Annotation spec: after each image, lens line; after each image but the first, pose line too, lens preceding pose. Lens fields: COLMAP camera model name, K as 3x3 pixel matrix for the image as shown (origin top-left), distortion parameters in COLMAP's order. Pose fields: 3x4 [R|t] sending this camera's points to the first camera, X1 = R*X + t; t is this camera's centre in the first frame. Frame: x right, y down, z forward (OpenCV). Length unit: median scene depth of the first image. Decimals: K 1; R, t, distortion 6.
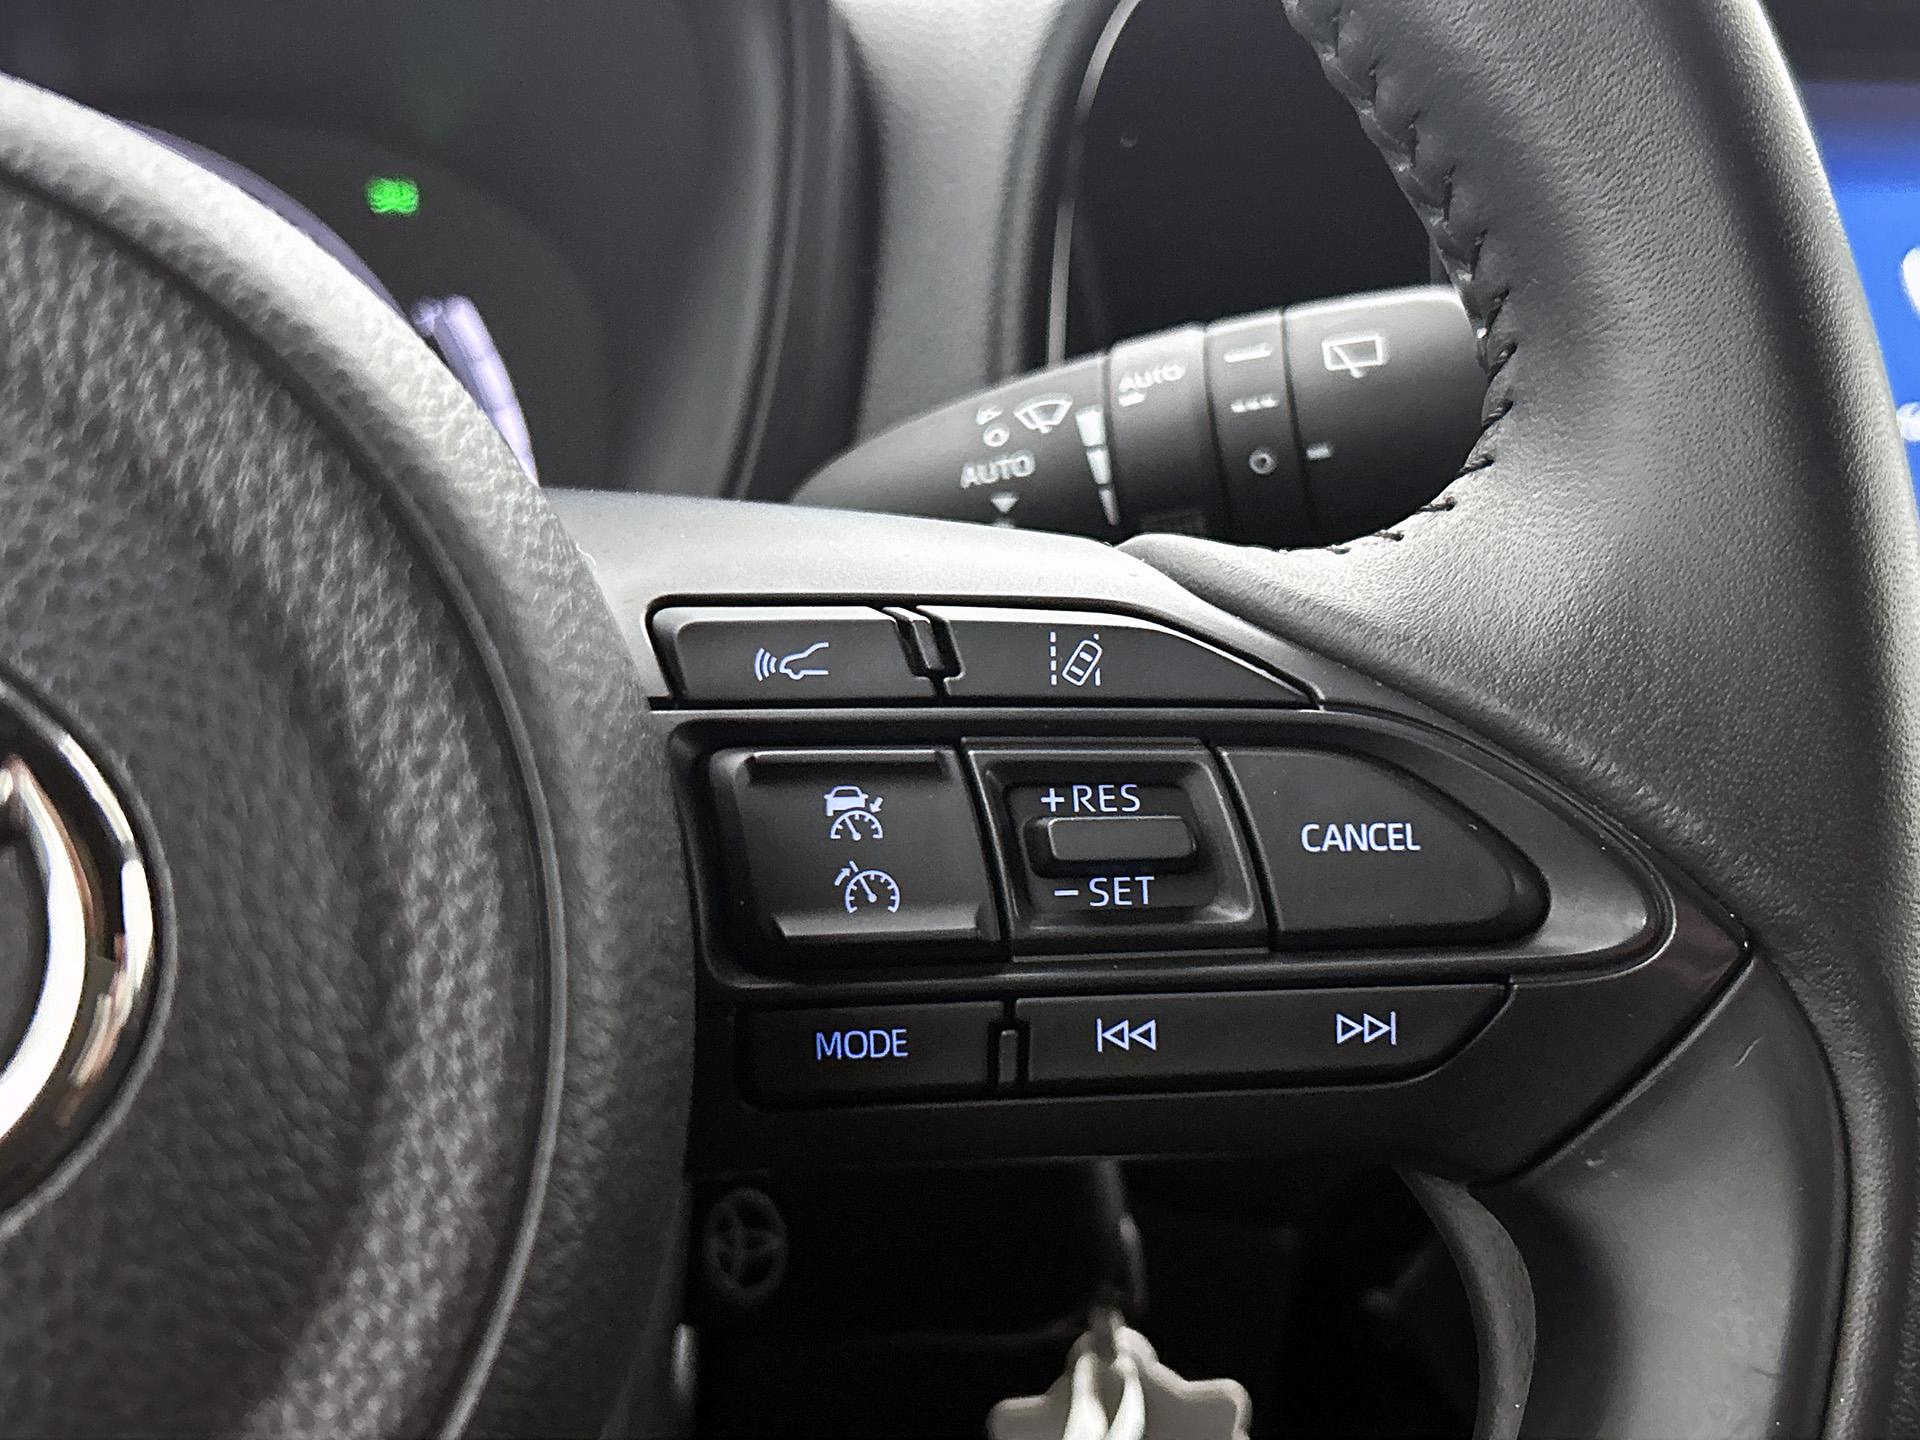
lens RADIAL K [[2202.8, 0, 925.7], [0, 2202.8, 717.7], [0, 0, 1]] dist [0.204053, -0.789266]
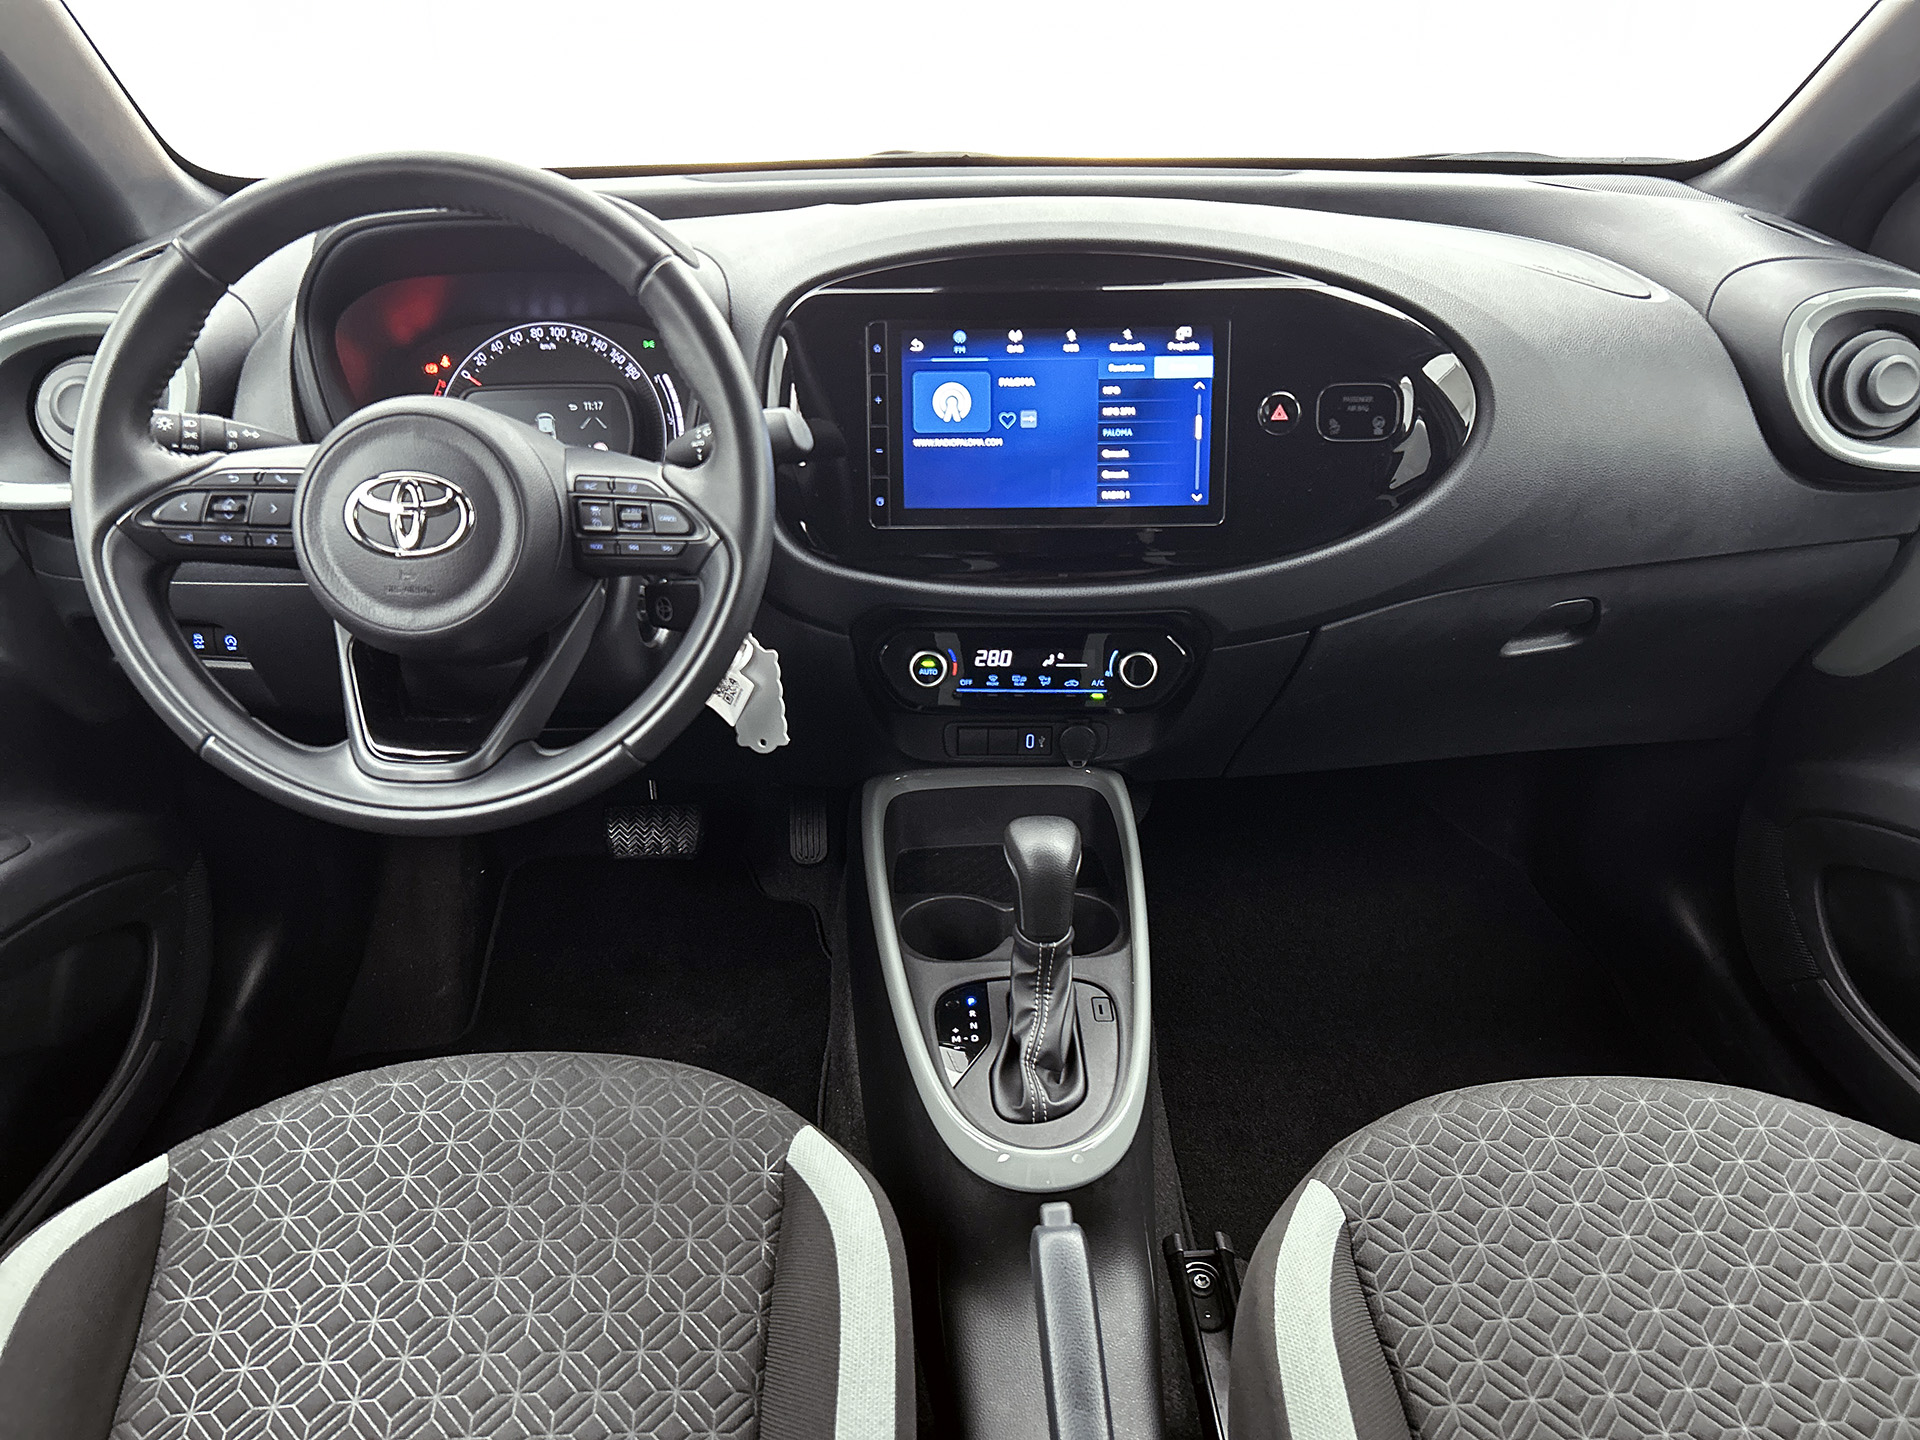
lens RADIAL K [[1451.4, 0, 960.0], [0, 1451.4, 720.0], [0, 0, 1]] dist [0.007297, -0.000412]
pose [[0.964198, 0.082125, -0.252146, 2.744628], [-0.039785, 0.984874, 0.168644, -0.146590], [0.262182, -0.152575, 0.952881, -3.715958]]
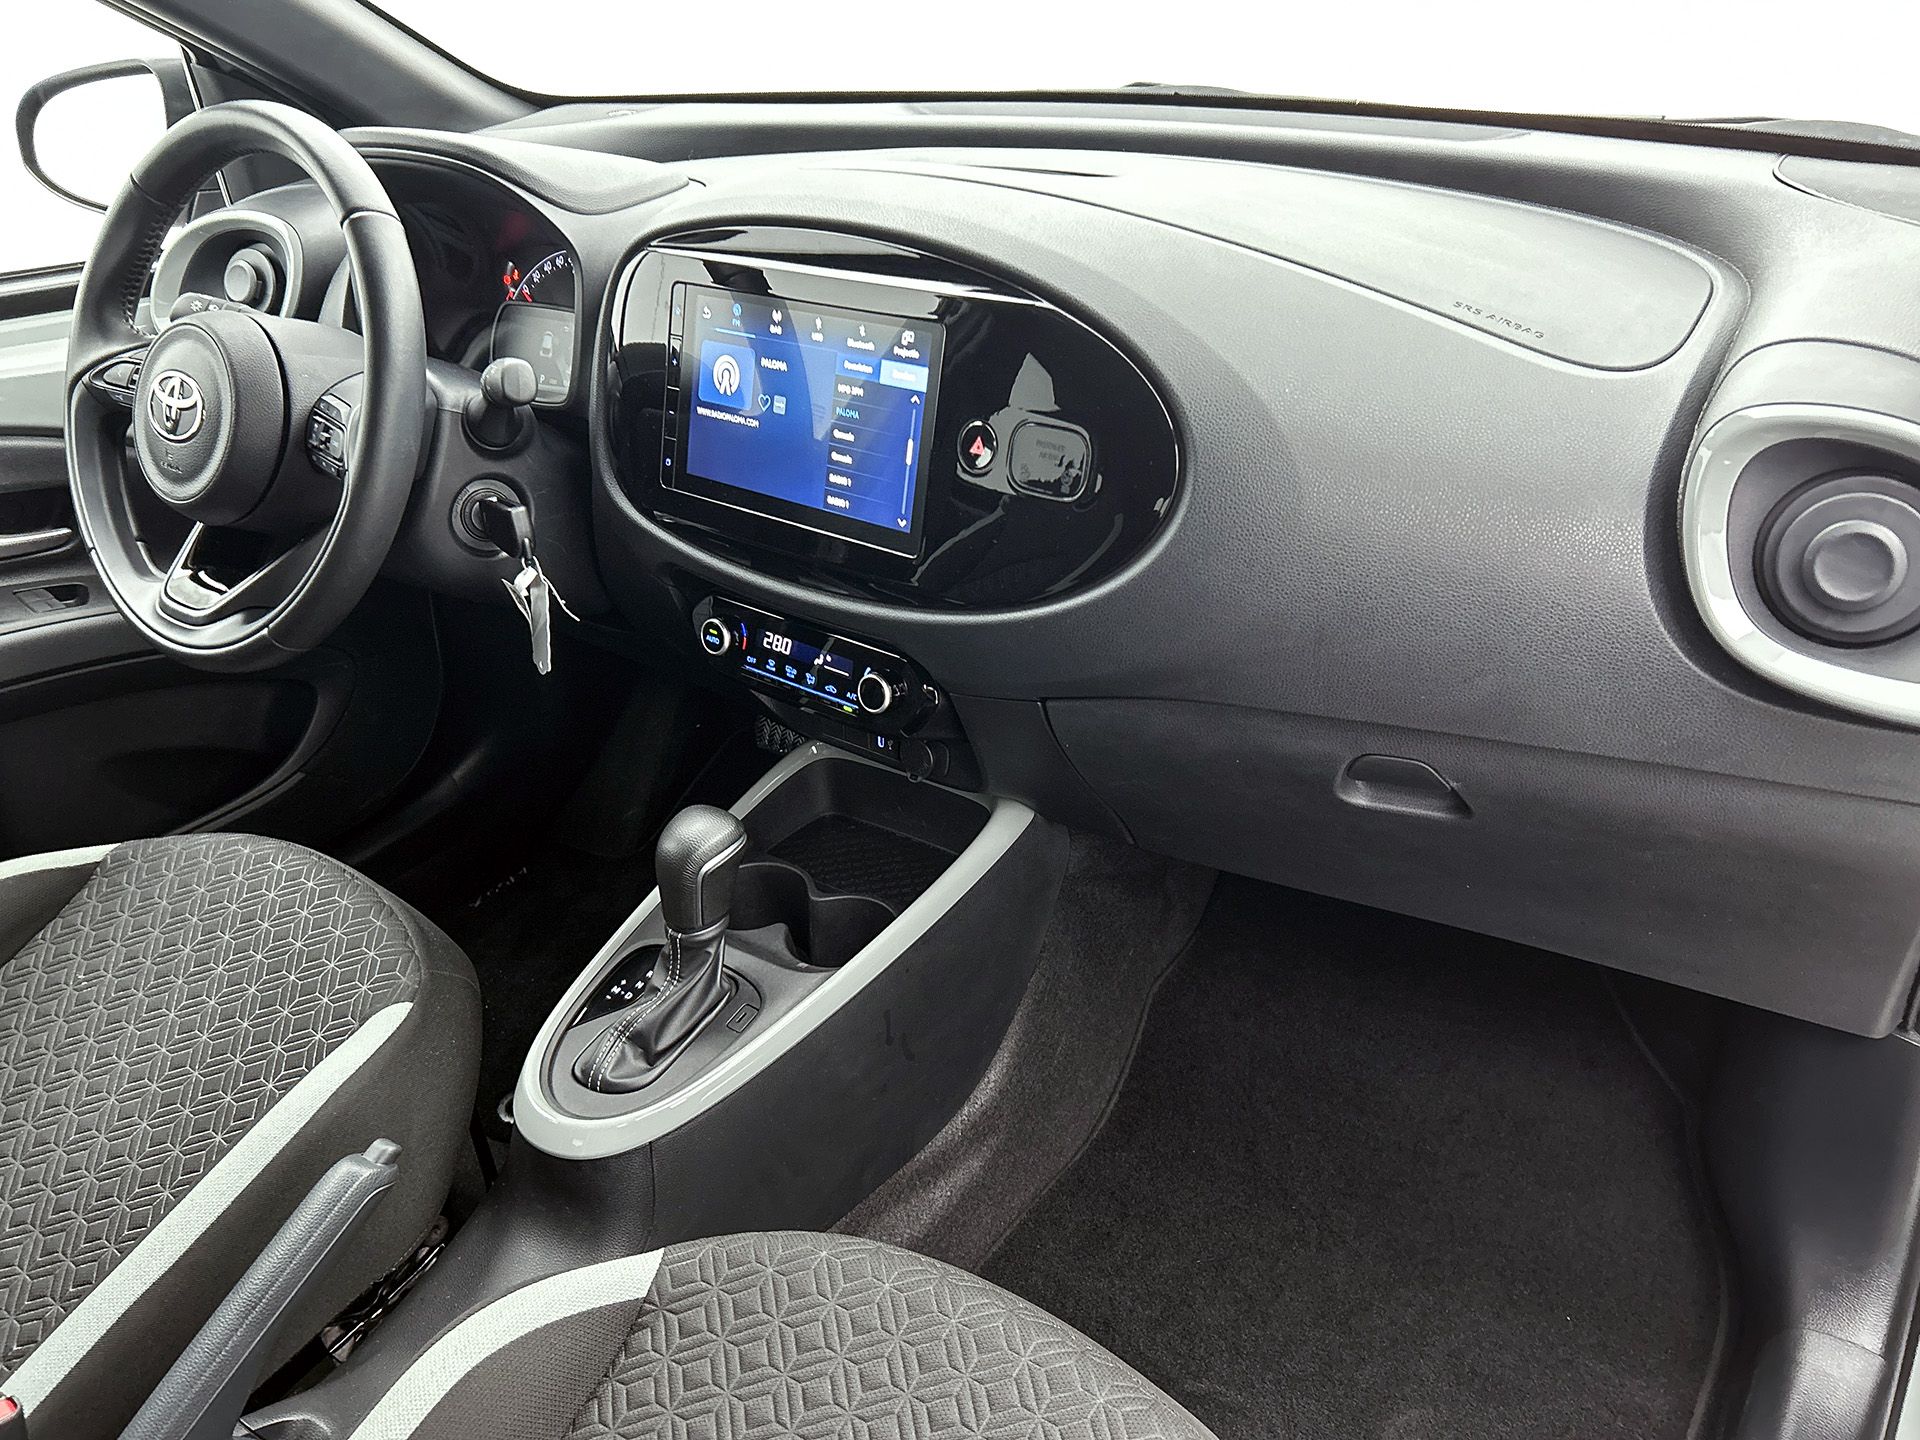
lens RADIAL K [[1451.4, 0, 960.0], [0, 1451.4, 720.0], [0, 0, 1]] dist [0.007297, -0.000412]
pose [[0.600422, 0.341186, -0.723247, 6.668841], [-0.163200, 0.937661, 0.306850, -1.157253], [0.782853, -0.066206, 0.618674, -0.548533]]
